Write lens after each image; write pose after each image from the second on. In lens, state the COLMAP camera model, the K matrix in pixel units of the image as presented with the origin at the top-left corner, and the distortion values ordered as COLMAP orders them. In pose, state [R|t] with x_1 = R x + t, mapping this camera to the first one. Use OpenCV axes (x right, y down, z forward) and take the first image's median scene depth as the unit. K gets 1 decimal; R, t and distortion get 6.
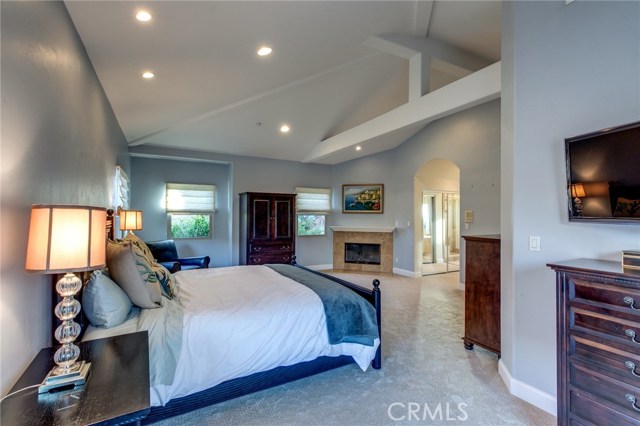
lens RADIAL K [[296.2, 0, 318.5], [0, 296.2, 212.4], [0, 0, 1]] dist [0.005642, 0.001288]
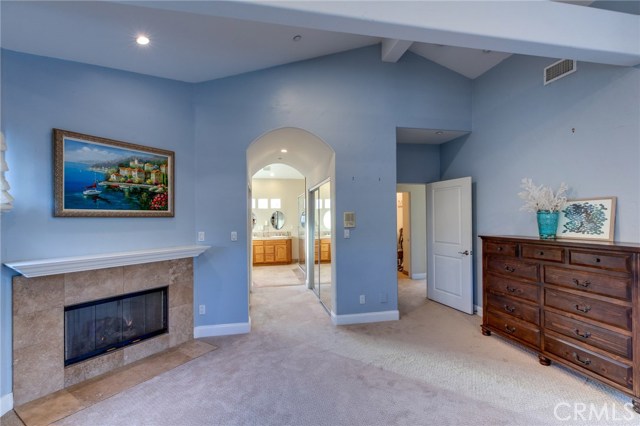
lens RADIAL K [[296.2, 0, 320.5], [0, 296.2, 215.4], [0, 0, 1]] dist [0.005642, 0.001288]
pose [[0.274783, -0.003452, 0.961500, -0.154571], [0.000462, 0.999994, 0.003458, -0.000291], [-0.961506, -0.000506, 0.274783, 0.648989]]
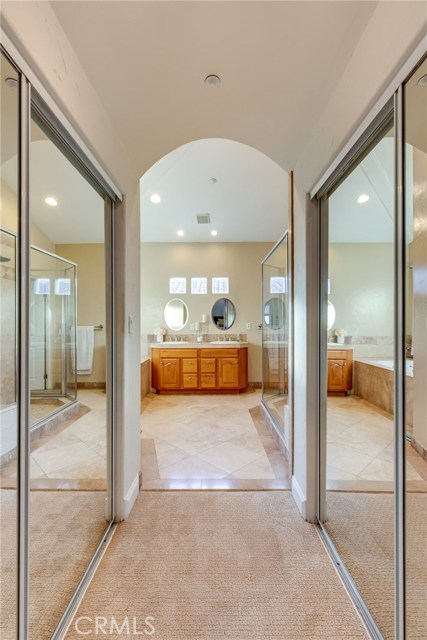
lens RADIAL K [[296.2, 0, 212.9], [0, 296.2, 321.7], [0, 0, 1]] dist [0.005642, 0.001288]
pose [[0.472320, -0.002381, 0.881424, 0.058866], [-0.000828, 0.999995, 0.003145, 0.016971], [-0.881427, -0.002215, 0.472315, 0.733527]]
